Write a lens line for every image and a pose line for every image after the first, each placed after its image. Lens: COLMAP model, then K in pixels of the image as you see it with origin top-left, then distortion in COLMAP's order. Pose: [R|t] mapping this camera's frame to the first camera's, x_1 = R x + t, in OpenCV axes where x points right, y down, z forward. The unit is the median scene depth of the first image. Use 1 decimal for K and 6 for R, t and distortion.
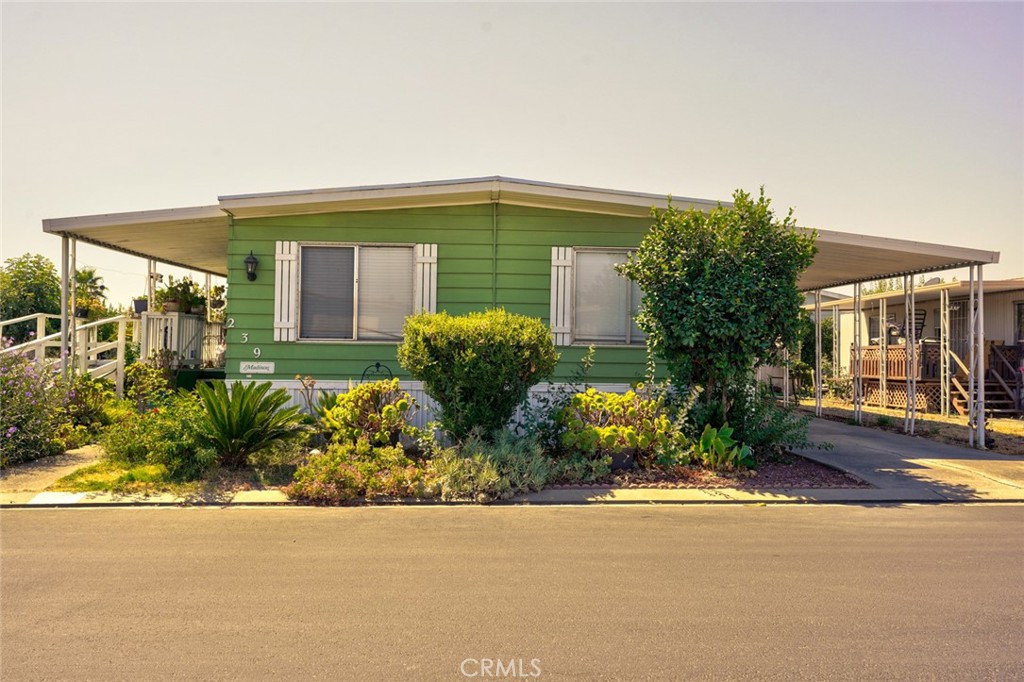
lens RADIAL K [[784.9, 0, 512.0], [0, 784.9, 341.0], [0, 0, 1]] dist [0.003357, -0.032887]
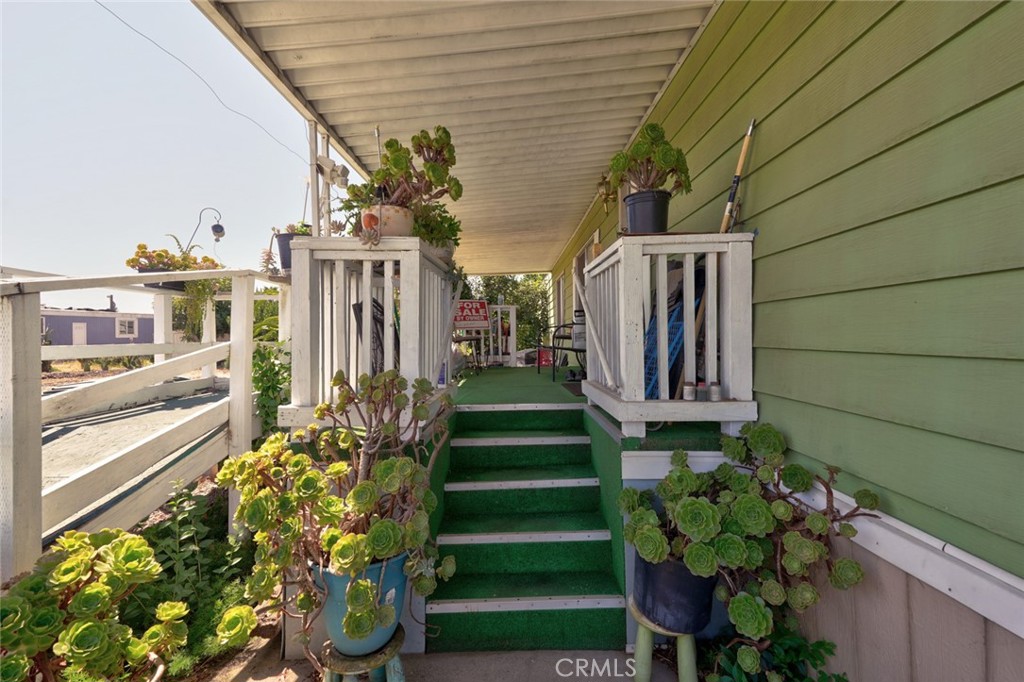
lens RADIAL K [[481.0, 0, 512.0], [0, 481.0, 341.0], [0, 0, 1]] dist [0.000619, -0.000065]
pose [[0.999072, -0.018727, -0.038793, -0.363987], [0.019697, 0.999499, 0.024783, -0.003393], [0.038310, -0.025524, 0.998940, 0.779660]]
